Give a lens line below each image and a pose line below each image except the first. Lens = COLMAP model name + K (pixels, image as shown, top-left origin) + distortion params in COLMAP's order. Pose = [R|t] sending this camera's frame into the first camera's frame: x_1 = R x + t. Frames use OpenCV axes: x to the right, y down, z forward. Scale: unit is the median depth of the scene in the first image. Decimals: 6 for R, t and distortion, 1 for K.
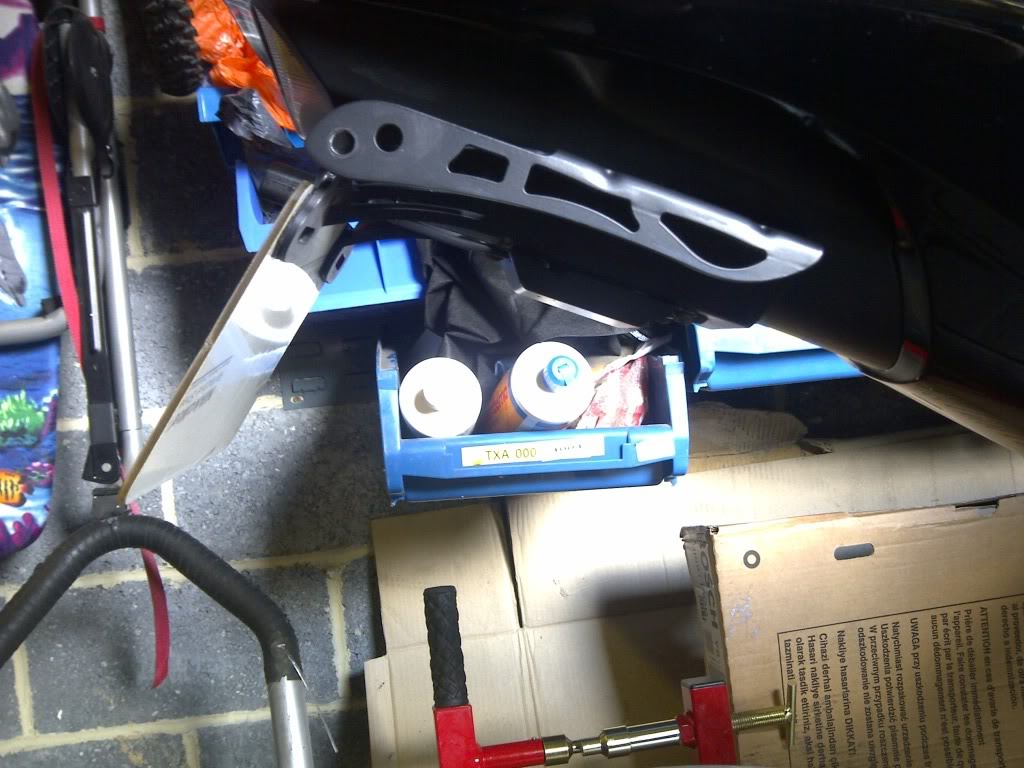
lens RADIAL K [[1037.9, 0, 514.0], [0, 1037.9, 390.8], [0, 0, 1]] dist [0.033756, 0.000000]
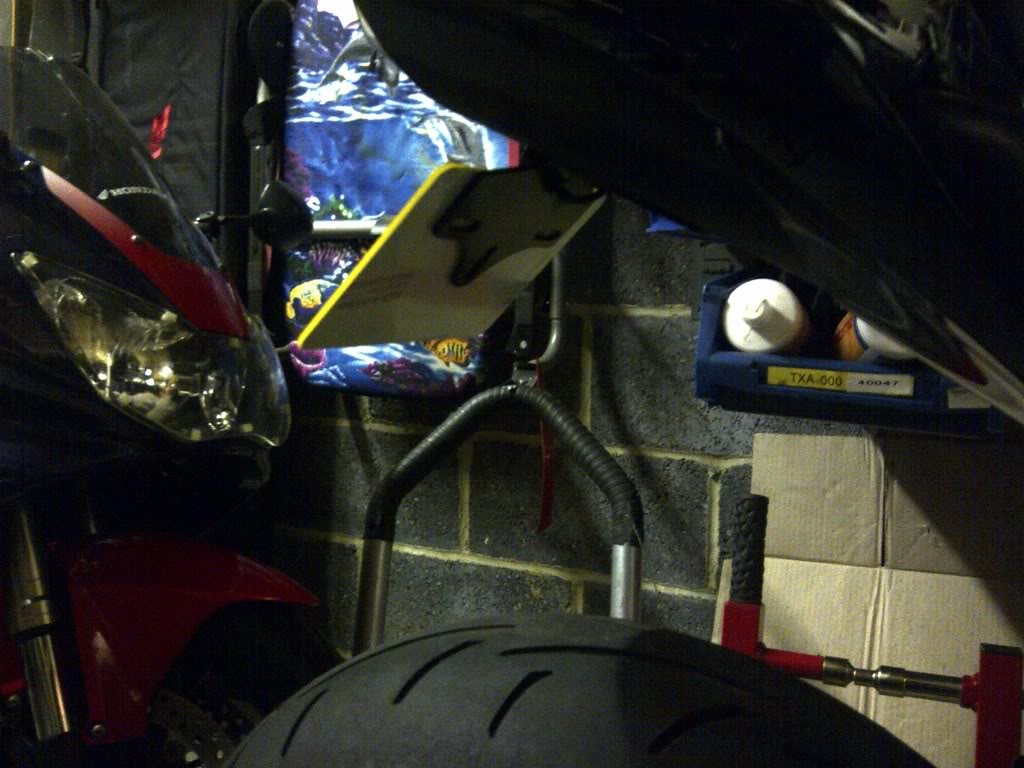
lens RADIAL K [[1037.9, 0, 502.7], [0, 1037.9, 380.2], [0, 0, 1]] dist [0.033756, 0.000000]
pose [[0.851995, 0.155861, -0.499813, 0.166180], [-0.121655, 0.987466, 0.100554, -0.003484], [0.509220, -0.024866, 0.860277, -0.039653]]
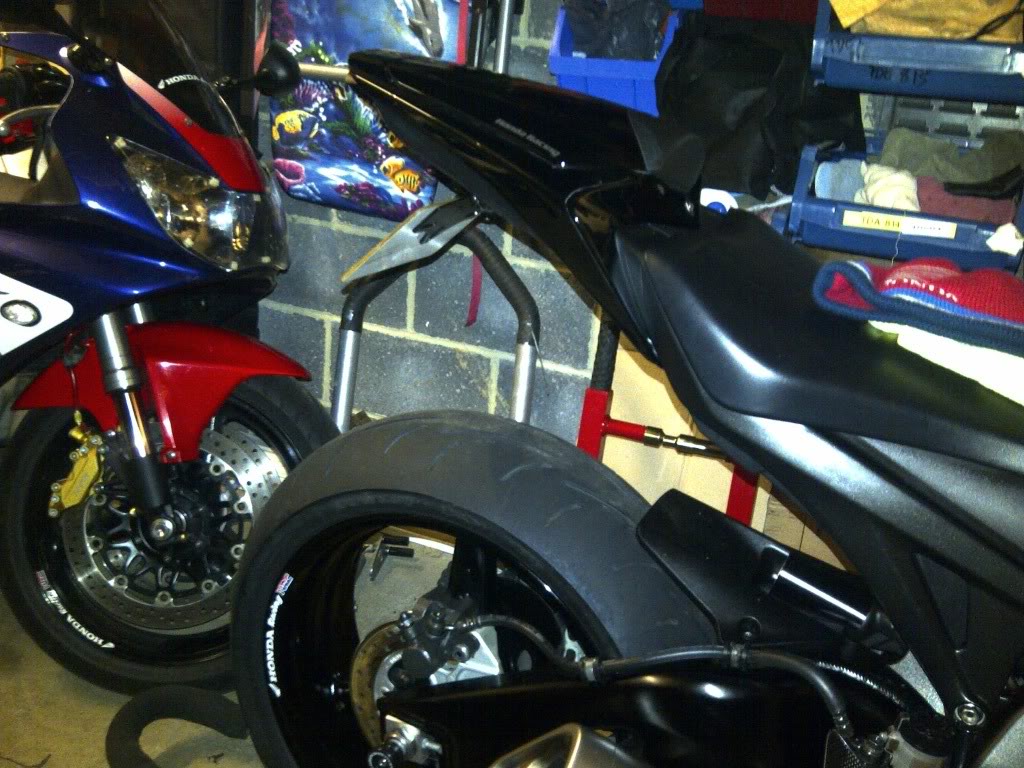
lens RADIAL K [[1037.9, 0, 511.6], [0, 1037.9, 384.6], [0, 0, 1]] dist [0.033756, 0.000000]
pose [[0.868117, 0.315013, -0.383588, 0.315308], [-0.189687, 0.924693, 0.330093, -0.152572], [0.458685, -0.213797, 0.862496, -0.326768]]
